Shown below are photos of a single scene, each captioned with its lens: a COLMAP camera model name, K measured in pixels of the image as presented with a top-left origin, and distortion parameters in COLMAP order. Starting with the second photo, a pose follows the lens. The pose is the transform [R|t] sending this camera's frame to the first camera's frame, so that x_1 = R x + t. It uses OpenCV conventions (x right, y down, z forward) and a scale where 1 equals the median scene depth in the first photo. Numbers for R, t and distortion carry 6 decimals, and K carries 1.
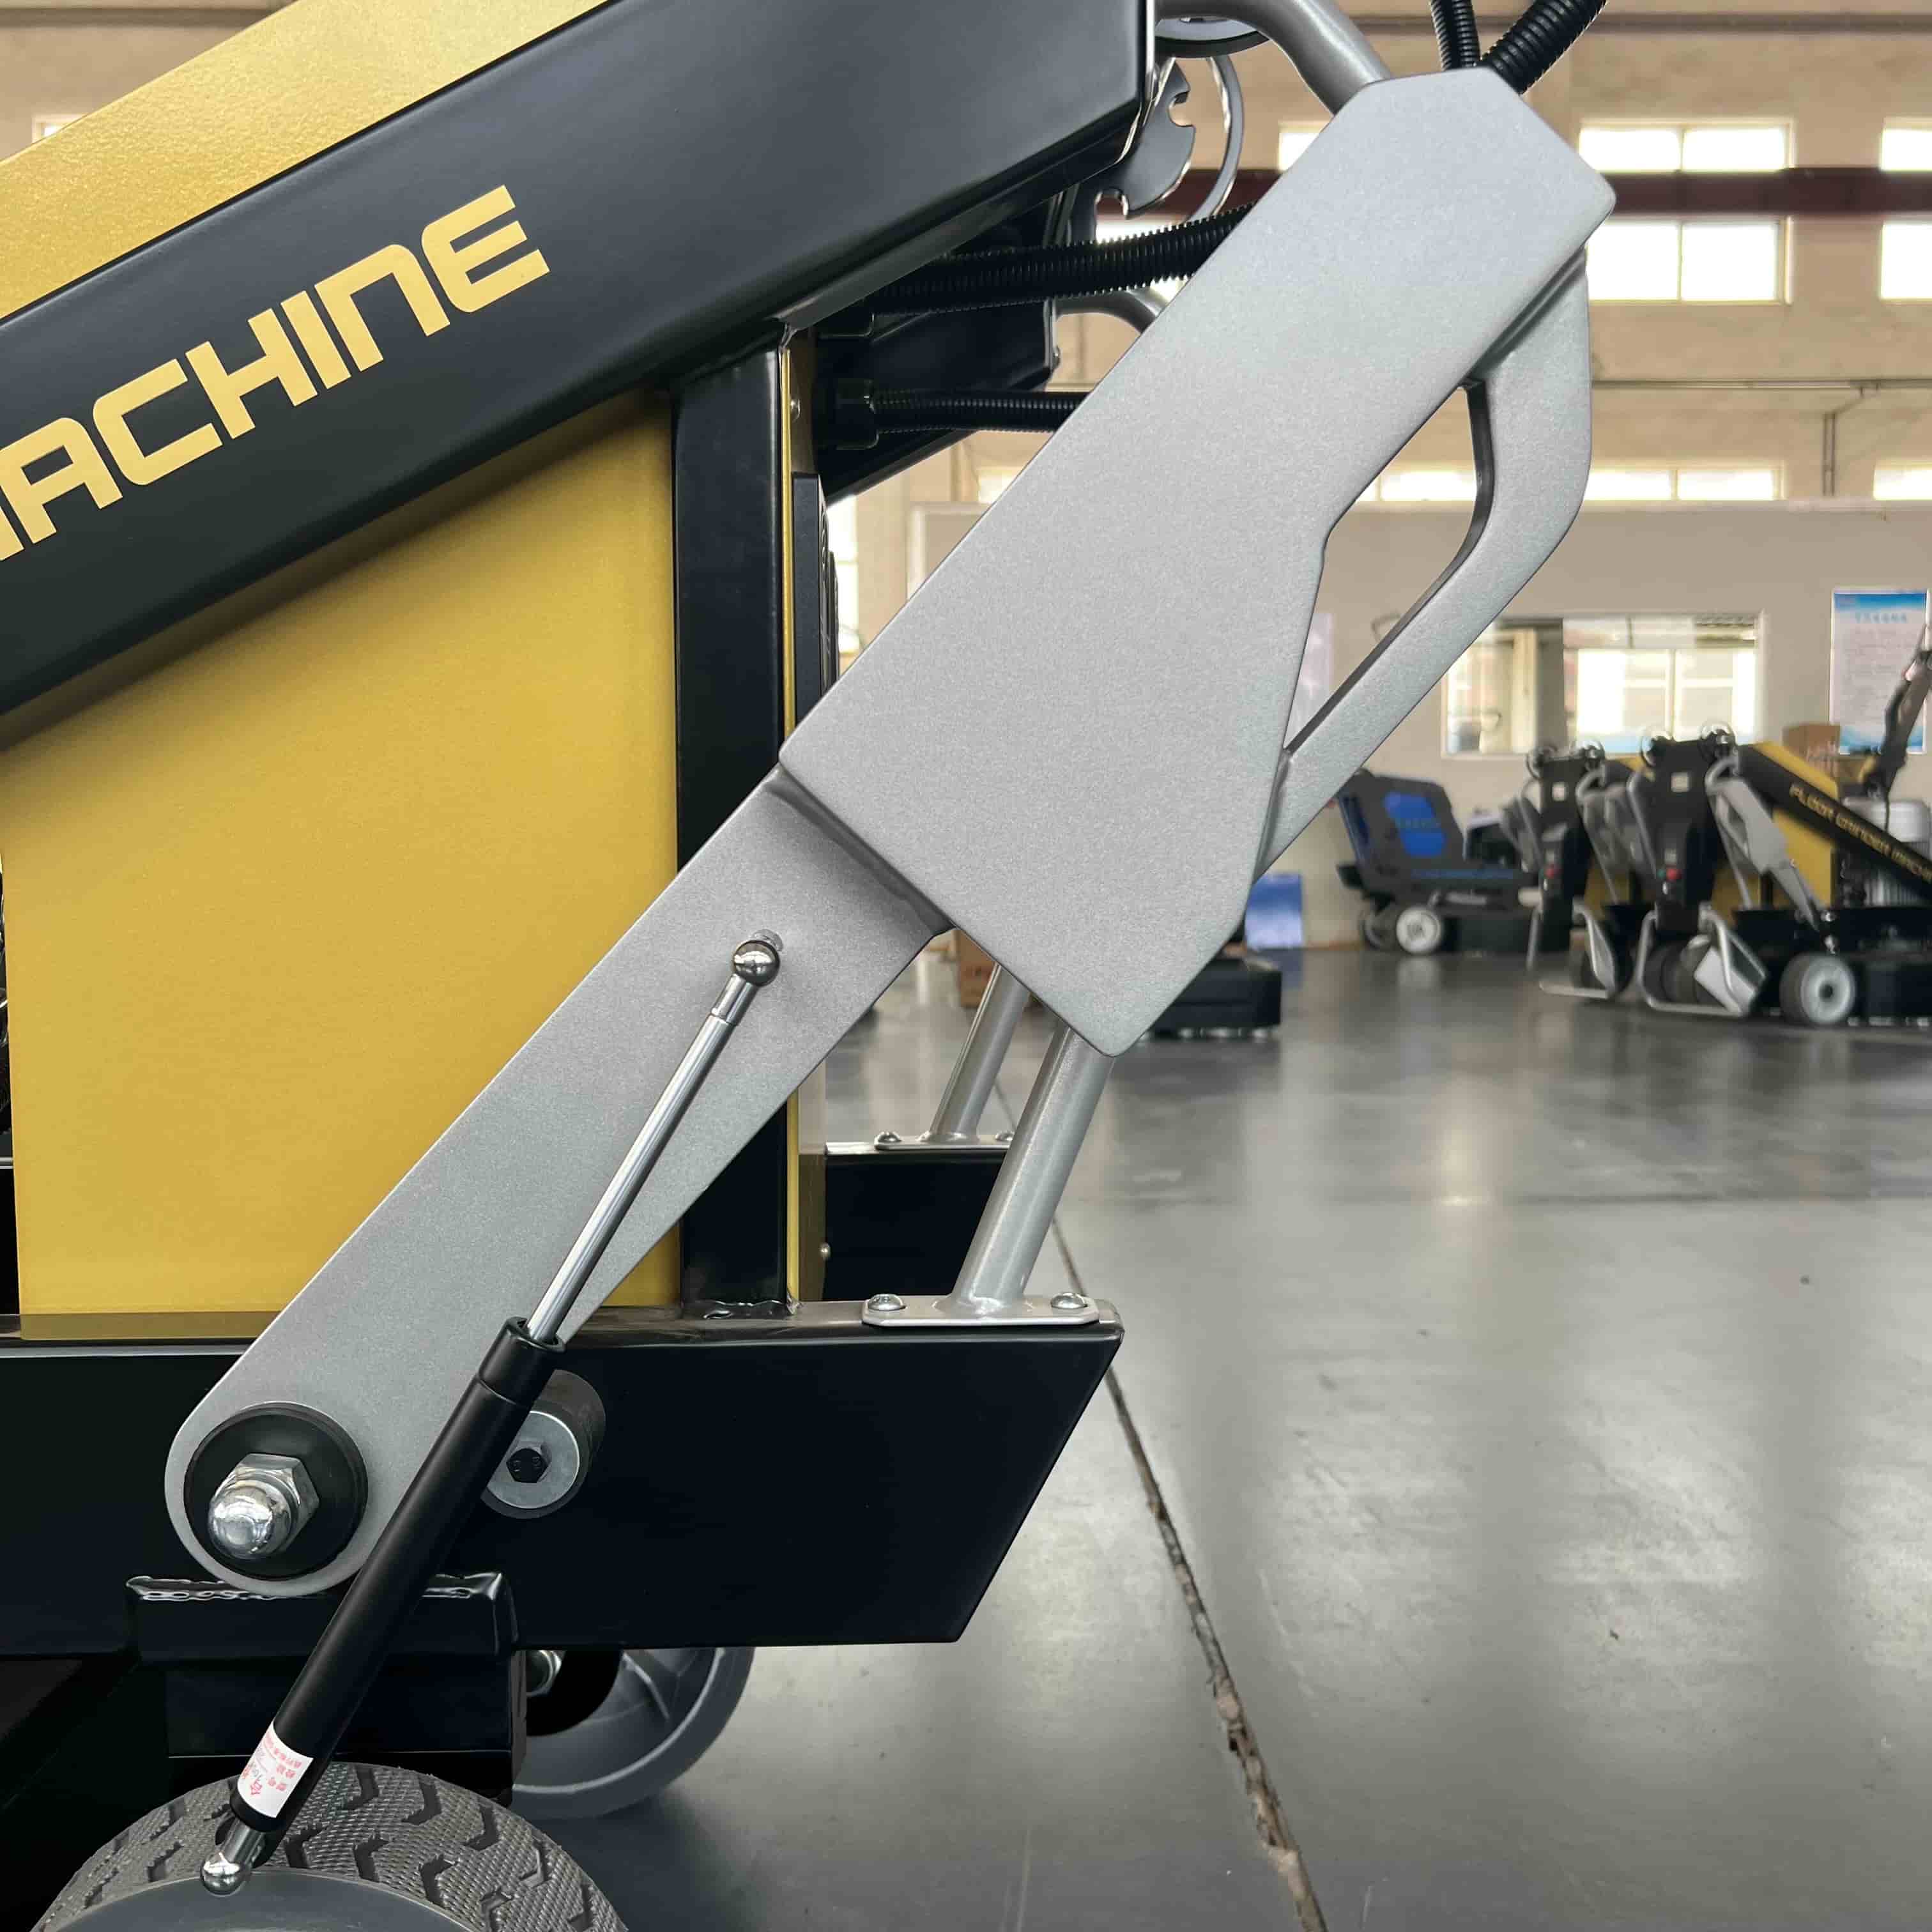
lens RADIAL K [[1991.7, 0, 926.9], [0, 1991.7, 983.2], [0, 0, 1]] dist [0.055457, -0.104459]
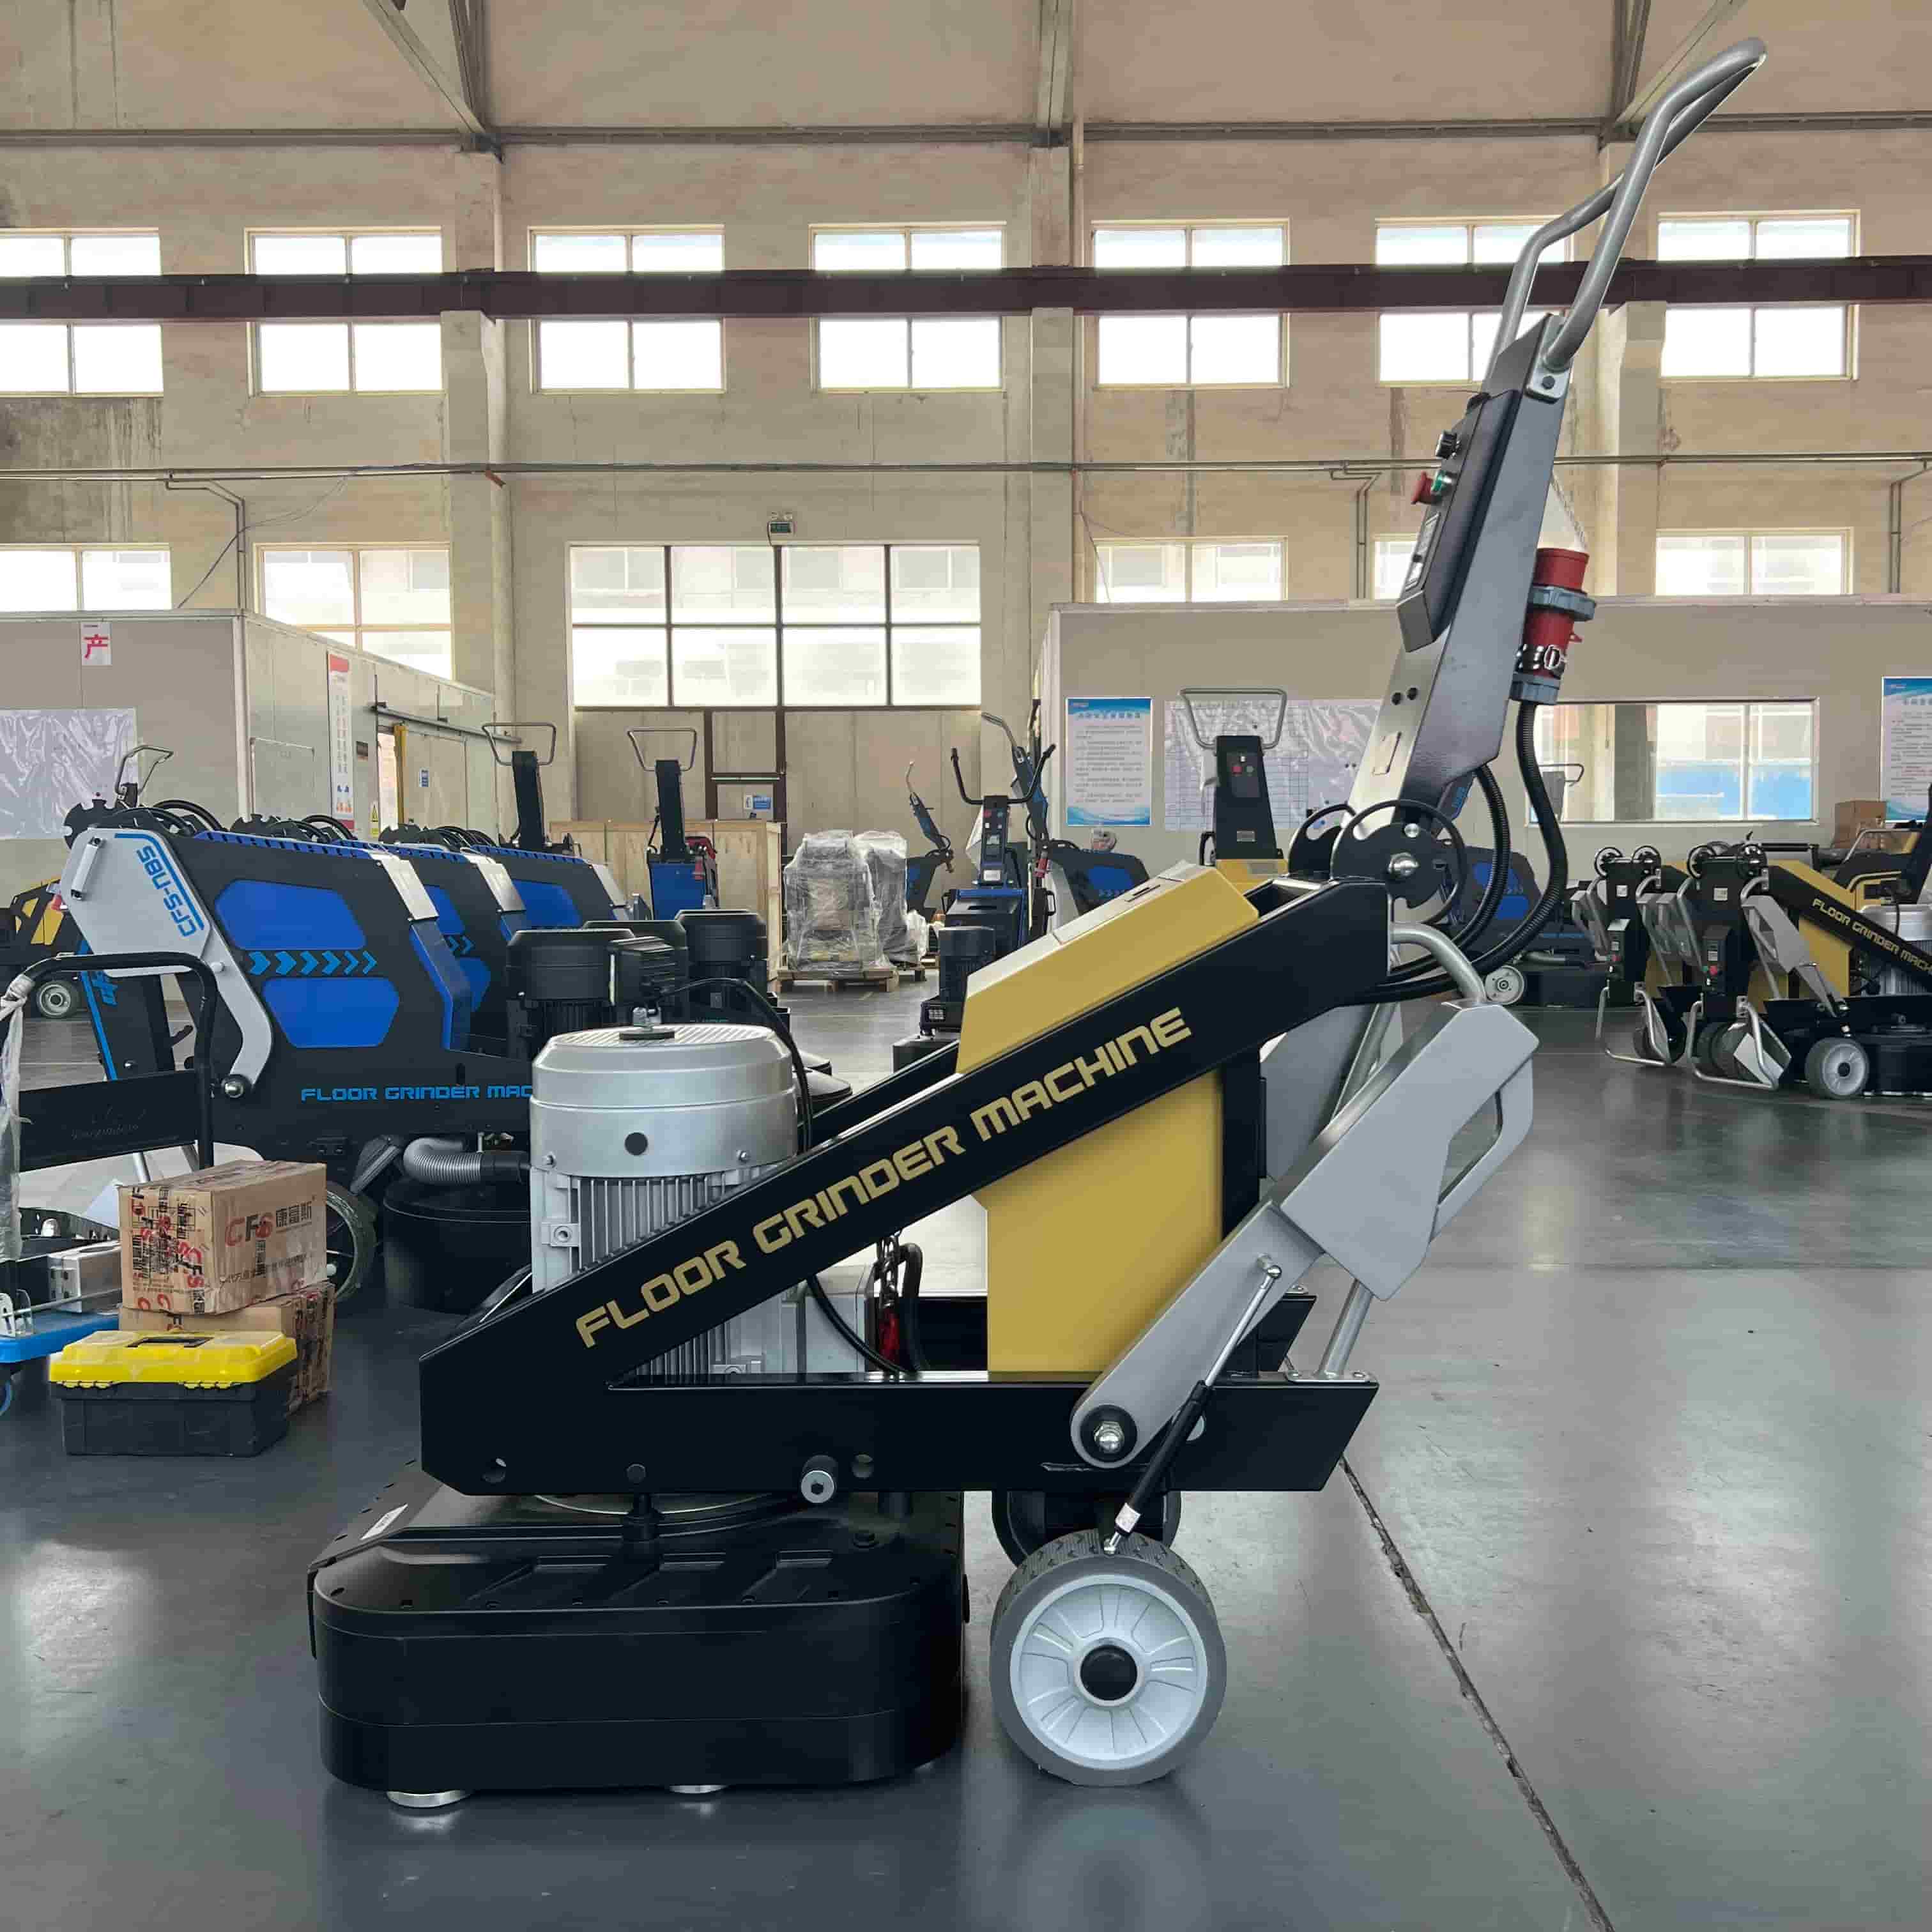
lens RADIAL K [[1961.6, 0, 971.6], [0, 1961.6, 923.8], [0, 0, 1]] dist [0.124892, -0.230888]
pose [[0.999688, 0.005908, -0.024280, -0.046845], [-0.006616, 0.999552, -0.029201, -0.044746], [0.024096, 0.029353, 0.999279, -0.210268]]
